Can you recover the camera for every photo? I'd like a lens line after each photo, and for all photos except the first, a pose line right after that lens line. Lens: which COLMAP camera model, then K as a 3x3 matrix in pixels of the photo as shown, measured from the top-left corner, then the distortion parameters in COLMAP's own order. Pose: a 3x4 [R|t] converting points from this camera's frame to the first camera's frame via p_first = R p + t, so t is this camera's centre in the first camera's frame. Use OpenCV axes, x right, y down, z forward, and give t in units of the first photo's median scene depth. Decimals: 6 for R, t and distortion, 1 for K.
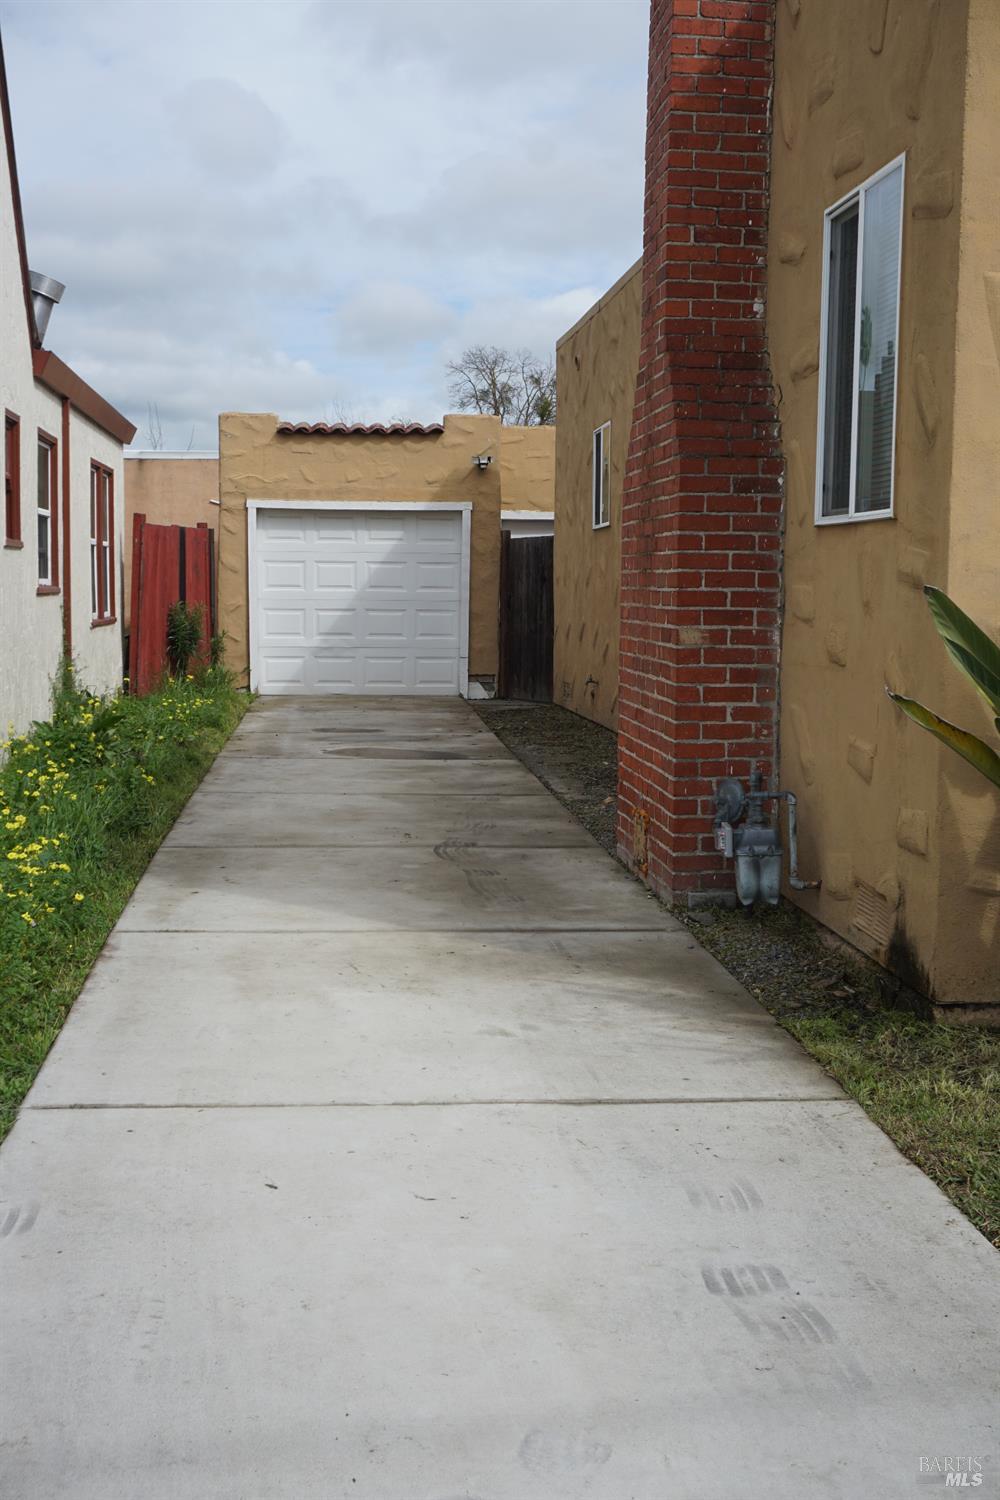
lens RADIAL K [[1635.7, 0, 465.4], [0, 1635.7, 771.4], [0, 0, 1]] dist [0.002241, 0.000000]
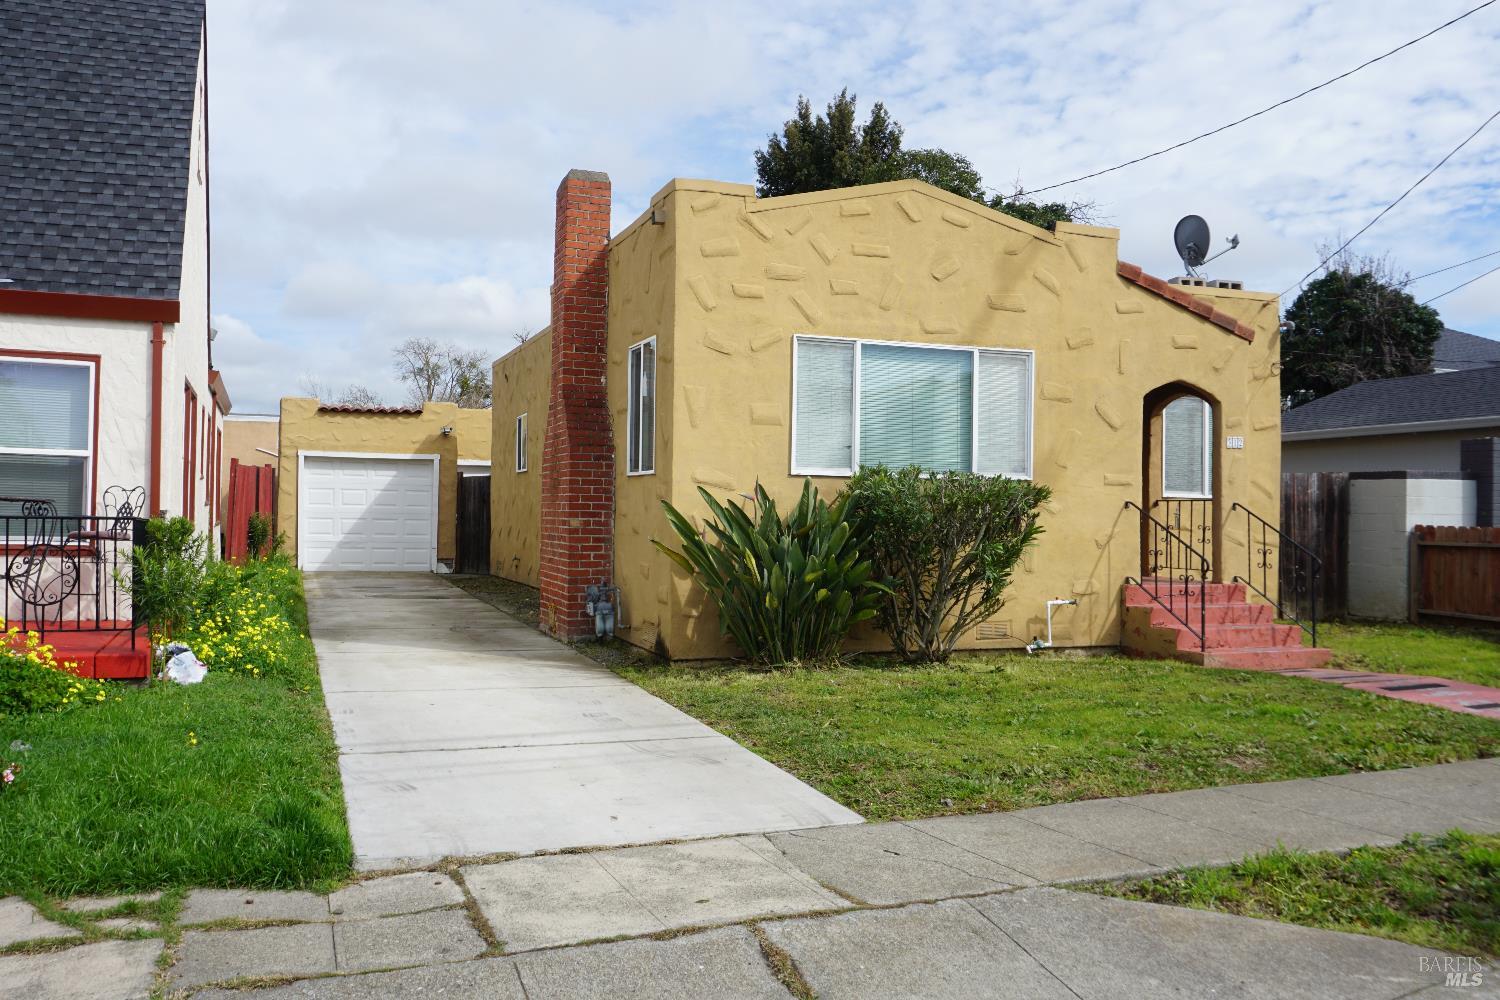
lens RADIAL K [[1207.9, 0, 734.8], [0, 1207.9, 496.2], [0, 0, 1]] dist [-0.039700, 0.000545]
pose [[0.963178, 0.010195, 0.268672, -0.043142], [0.023294, 0.992359, -0.121163, 0.038702], [-0.267855, 0.122960, 0.955581, -0.289858]]
